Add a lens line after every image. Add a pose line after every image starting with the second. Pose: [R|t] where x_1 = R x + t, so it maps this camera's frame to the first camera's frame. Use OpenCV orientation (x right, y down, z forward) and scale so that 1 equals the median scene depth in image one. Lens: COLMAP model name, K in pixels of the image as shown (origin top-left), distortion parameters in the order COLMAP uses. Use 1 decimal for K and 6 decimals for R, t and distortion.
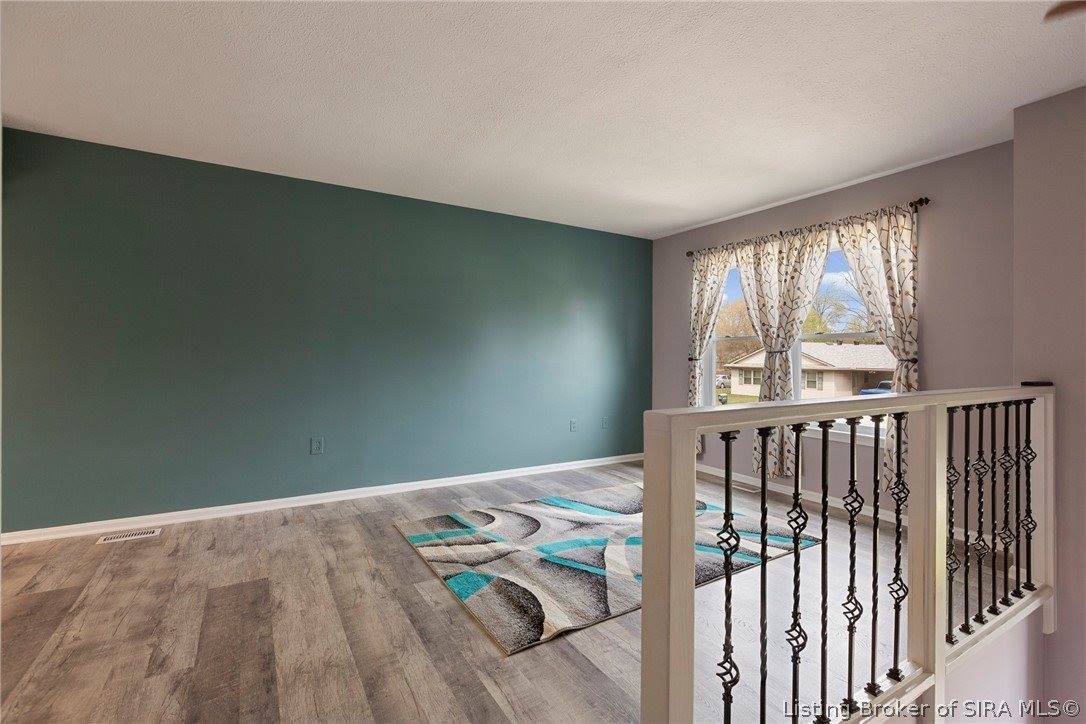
lens RADIAL K [[481.3, 0, 543.0], [0, 481.3, 353.4], [0, 0, 1]] dist [-0.000721, -0.000025]
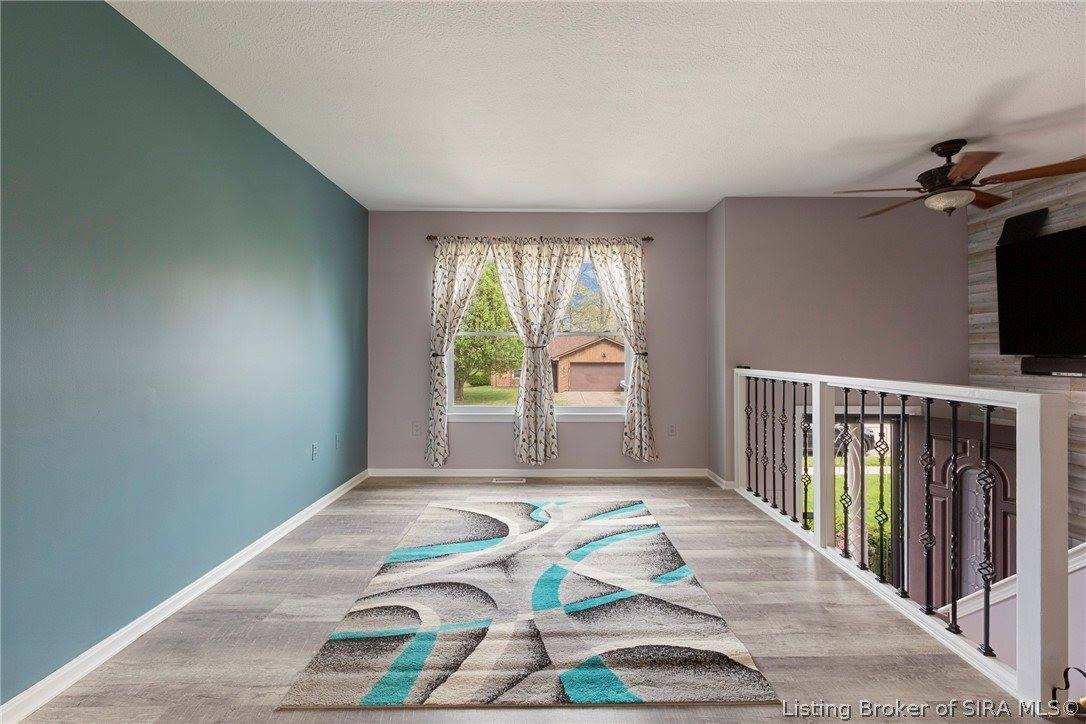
lens RADIAL K [[501.9, 0, 548.9], [0, 501.9, 347.2], [0, 0, 1]] dist [-0.002229, 0.000016]
pose [[0.510347, 0.000703, 0.859968, -0.553095], [-0.001182, 0.999999, -0.000117, -0.003757], [-0.859968, -0.000956, 0.510347, 0.471990]]
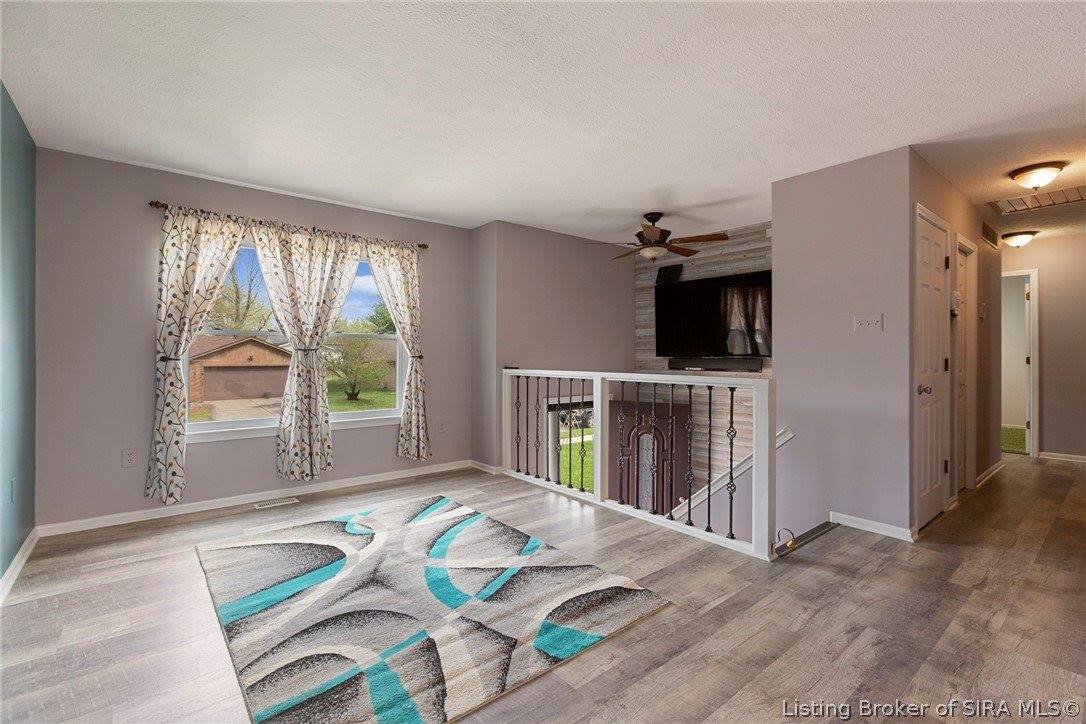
lens RADIAL K [[487.6, 0, 542.9], [0, 487.6, 353.0], [0, 0, 1]] dist [-0.000151, -0.000214]
pose [[-0.142331, -0.004699, 0.989808, -0.654471], [-0.007307, 0.999966, 0.003697, -0.004312], [-0.989792, -0.006706, -0.142361, 0.789001]]
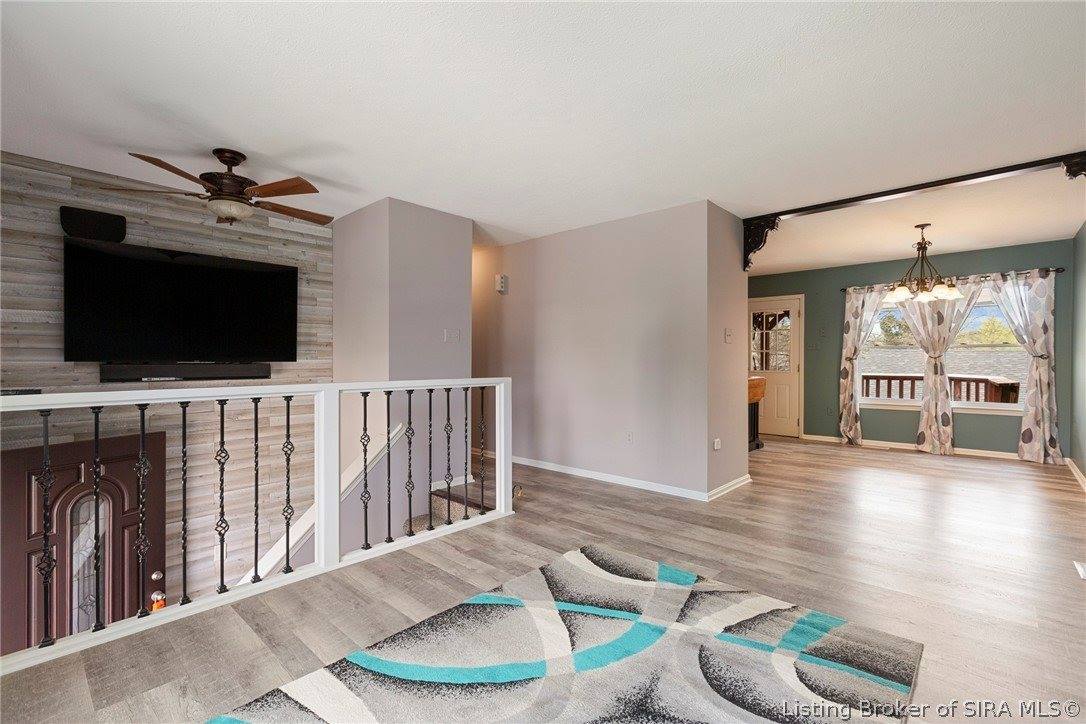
lens RADIAL K [[493.1, 0, 540.8], [0, 493.1, 364.5], [0, 0, 1]] dist [0.001784, -0.000313]
pose [[-0.961349, -0.005922, -0.275267, 0.295999], [-0.006817, 0.999974, 0.002296, 0.008336], [0.275247, 0.004084, -0.961365, 1.343006]]
